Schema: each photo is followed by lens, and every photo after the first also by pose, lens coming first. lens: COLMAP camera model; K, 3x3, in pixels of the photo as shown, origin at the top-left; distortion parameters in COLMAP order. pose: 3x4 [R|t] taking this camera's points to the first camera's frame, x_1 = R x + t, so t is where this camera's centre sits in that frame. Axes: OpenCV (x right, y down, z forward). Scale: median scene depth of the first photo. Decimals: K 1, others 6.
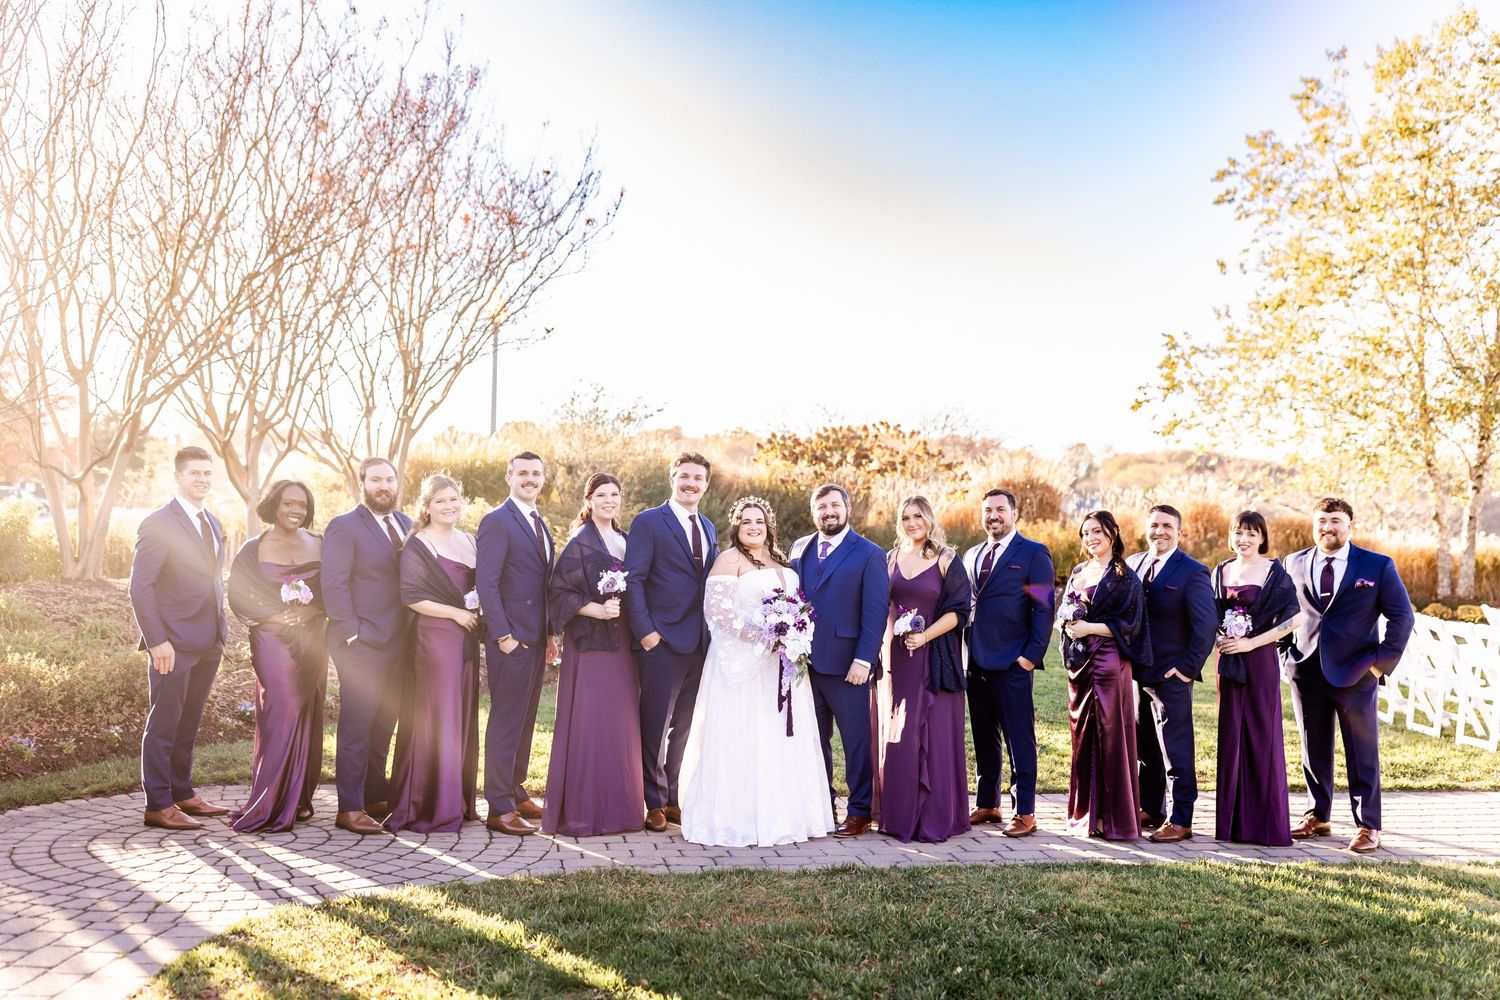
lens RADIAL K [[1690.4, 0, 750.0], [0, 1690.4, 500.0], [0, 0, 1]] dist [0.015175, -0.024583]
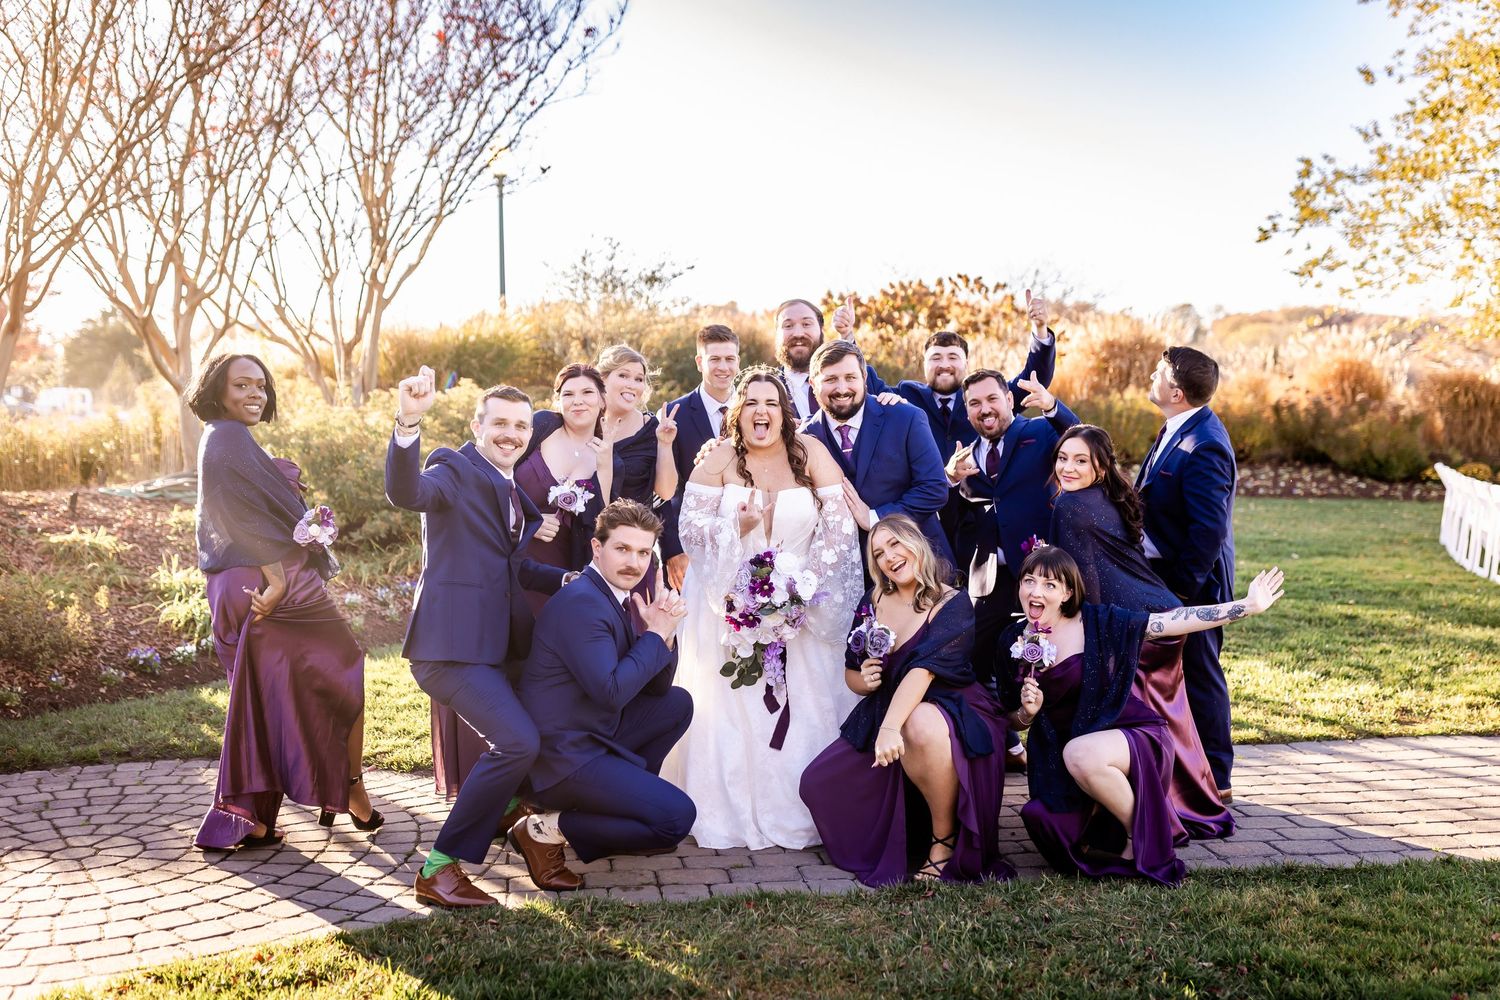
lens RADIAL K [[1690.4, 0, 750.0], [0, 1690.4, 500.0], [0, 0, 1]] dist [0.015175, -0.024583]
pose [[0.998262, -0.030684, -0.050306, 0.013640], [0.033881, 0.997376, 0.063977, 0.008221], [0.048211, -0.065570, 0.996683, 0.161445]]
